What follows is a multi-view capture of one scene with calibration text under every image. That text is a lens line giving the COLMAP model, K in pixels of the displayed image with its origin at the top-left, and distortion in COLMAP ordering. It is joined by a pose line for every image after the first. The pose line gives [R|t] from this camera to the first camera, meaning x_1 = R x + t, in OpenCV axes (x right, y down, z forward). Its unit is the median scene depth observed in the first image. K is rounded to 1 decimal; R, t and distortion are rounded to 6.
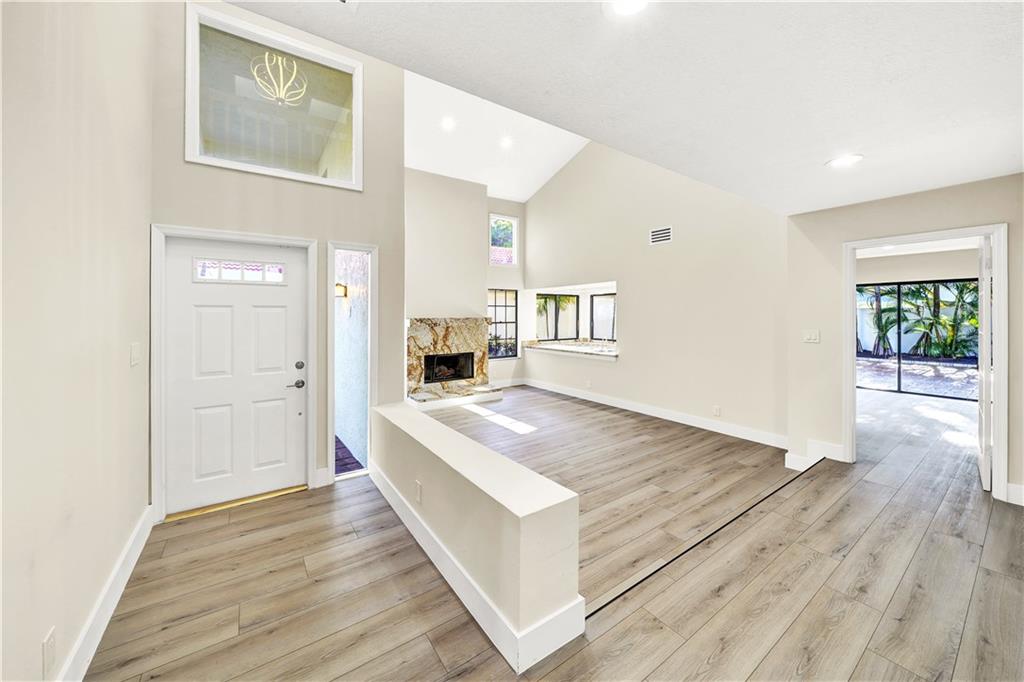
lens RADIAL K [[370.3, 0, 510.5], [0, 370.3, 315.1], [0, 0, 1]] dist [-0.004264, 0.000061]
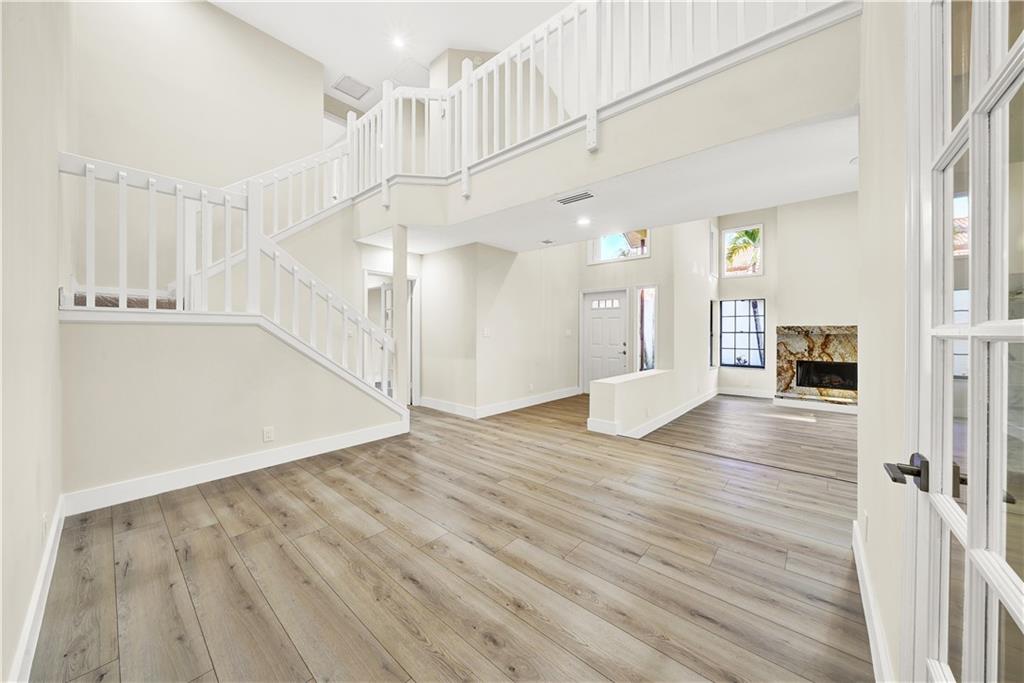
lens RADIAL K [[360.1, 0, 512.8], [0, 360.1, 325.9], [0, 0, 1]] dist [-0.005339, 0.000094]
pose [[0.260773, -0.012694, -0.965317, 0.570916], [-0.005095, 0.999882, -0.014525, 0.027261], [0.965387, 0.008706, 0.260677, -0.084794]]
